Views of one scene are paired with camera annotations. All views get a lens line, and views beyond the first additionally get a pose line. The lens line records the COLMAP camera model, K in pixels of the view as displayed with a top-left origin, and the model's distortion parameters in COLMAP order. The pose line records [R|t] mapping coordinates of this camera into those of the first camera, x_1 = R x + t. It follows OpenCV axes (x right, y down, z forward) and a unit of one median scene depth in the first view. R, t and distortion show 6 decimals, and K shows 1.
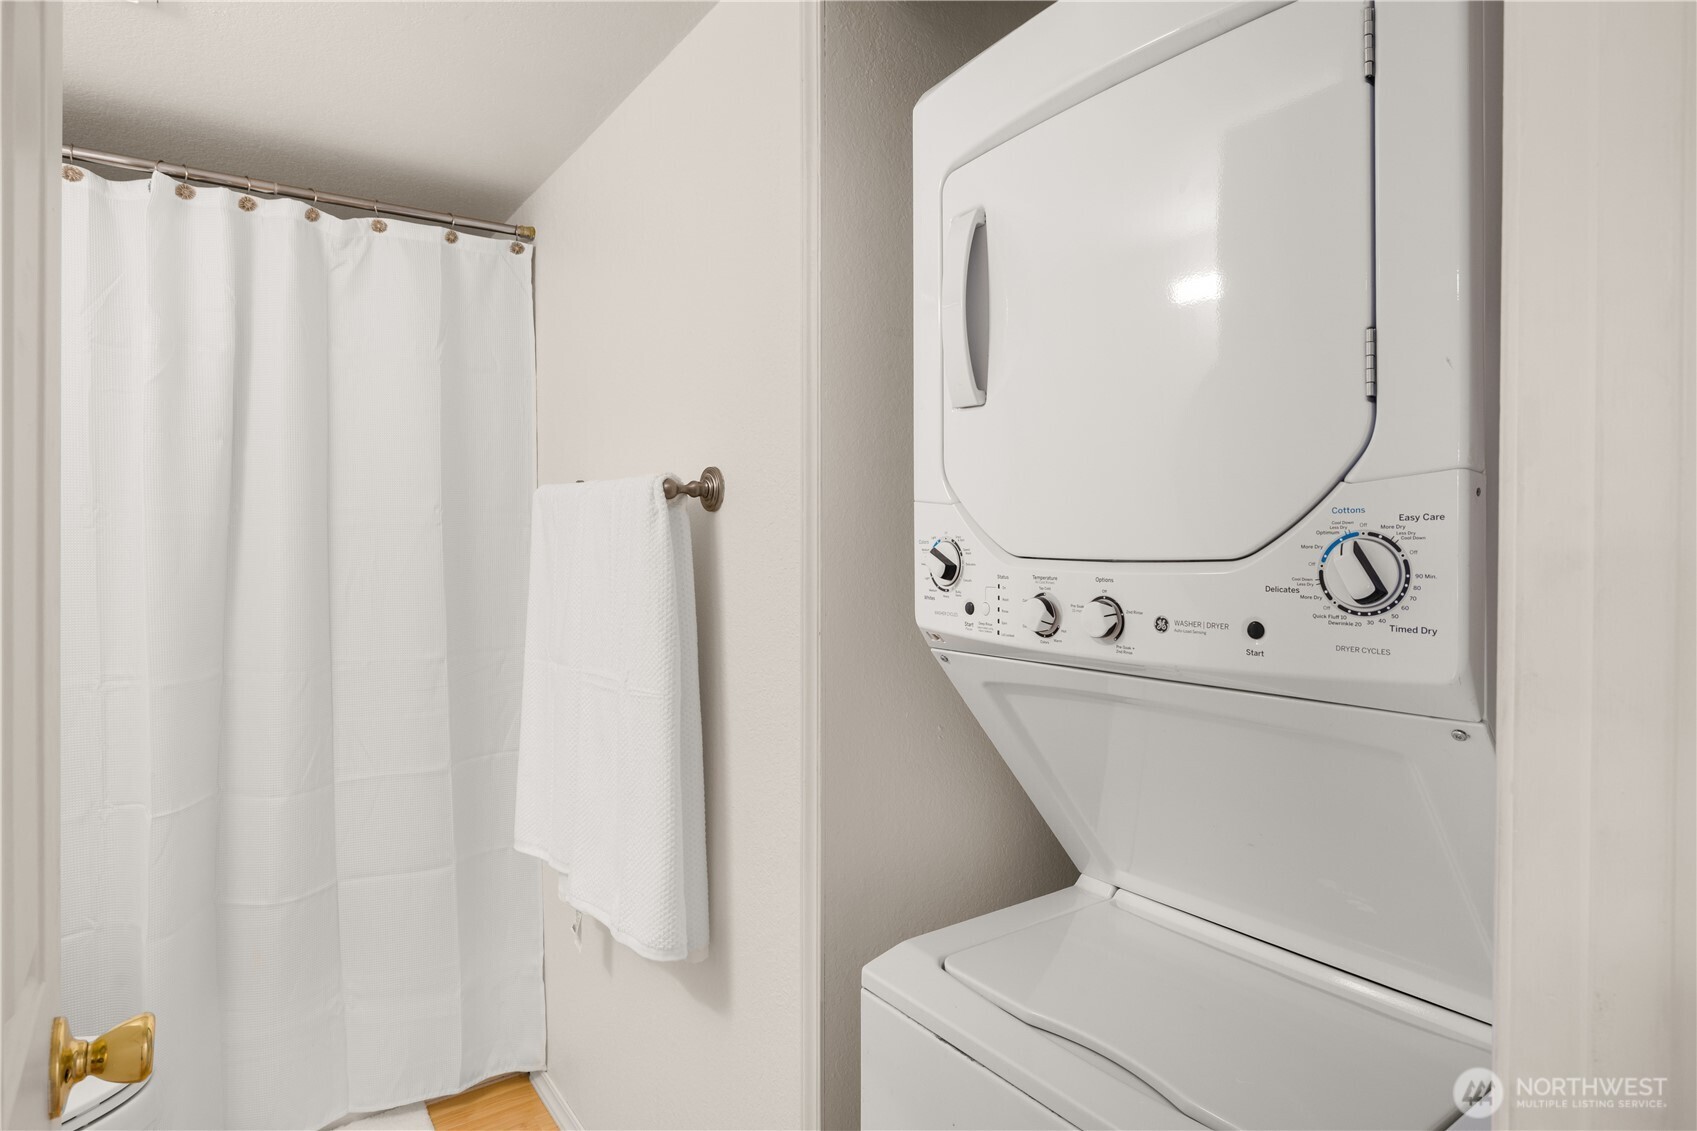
lens RADIAL K [[929.2, 0, 844.5], [0, 929.2, 553.1], [0, 0, 1]] dist [-0.004756, 0.001806]
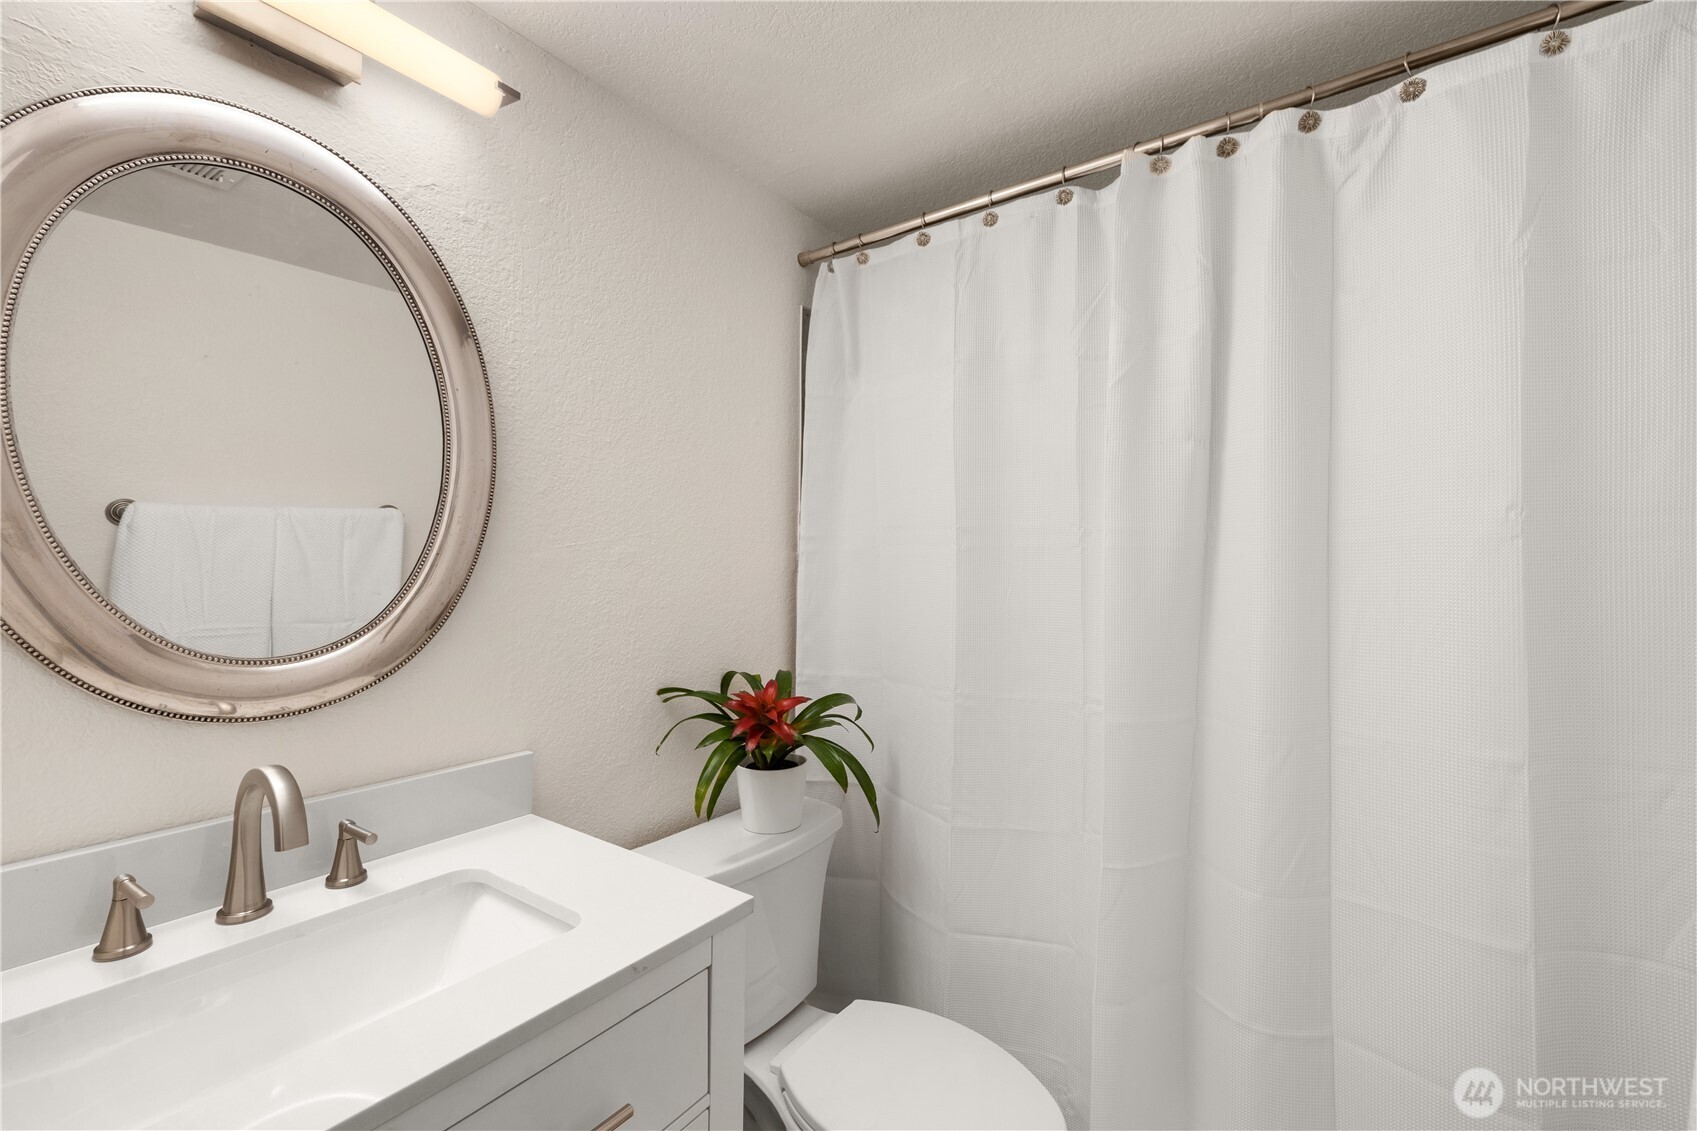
lens RADIAL K [[725.6, 0, 840.6], [0, 725.6, 559.2], [0, 0, 1]] dist [0.000895, -0.000280]
pose [[0.329080, 0.005635, -0.944285, -0.145069], [-0.023923, 0.999711, -0.002372, -0.005569], [0.943999, 0.023370, 0.329120, 0.455442]]
